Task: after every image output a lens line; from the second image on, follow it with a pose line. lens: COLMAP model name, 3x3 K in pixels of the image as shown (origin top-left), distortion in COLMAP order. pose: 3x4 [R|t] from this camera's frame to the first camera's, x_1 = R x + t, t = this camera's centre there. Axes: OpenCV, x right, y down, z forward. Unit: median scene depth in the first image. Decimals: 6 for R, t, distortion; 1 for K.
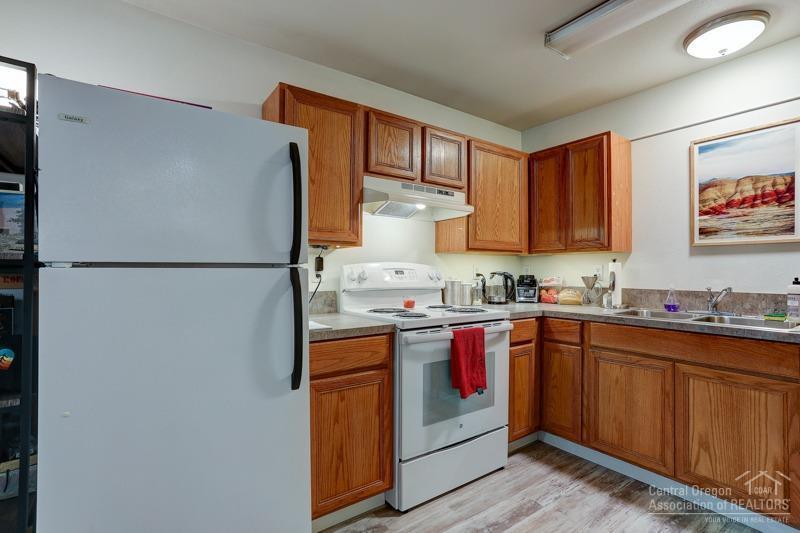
lens RADIAL K [[393.0, 0, 404.9], [0, 393.0, 269.8], [0, 0, 1]] dist [-0.069889, 0.042533]
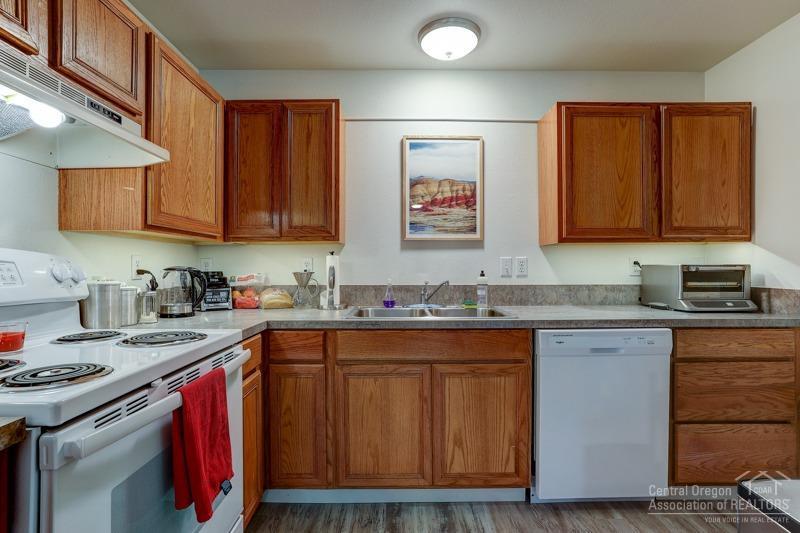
lens RADIAL K [[390.3, 0, 400.6], [0, 390.3, 267.0], [0, 0, 1]] dist [-0.066796, 0.040136]
pose [[0.578002, -0.003432, 0.816028, -0.083620], [0.000429, 0.999992, 0.003902, 0.003839], [-0.816035, -0.001906, 0.577999, 0.425184]]
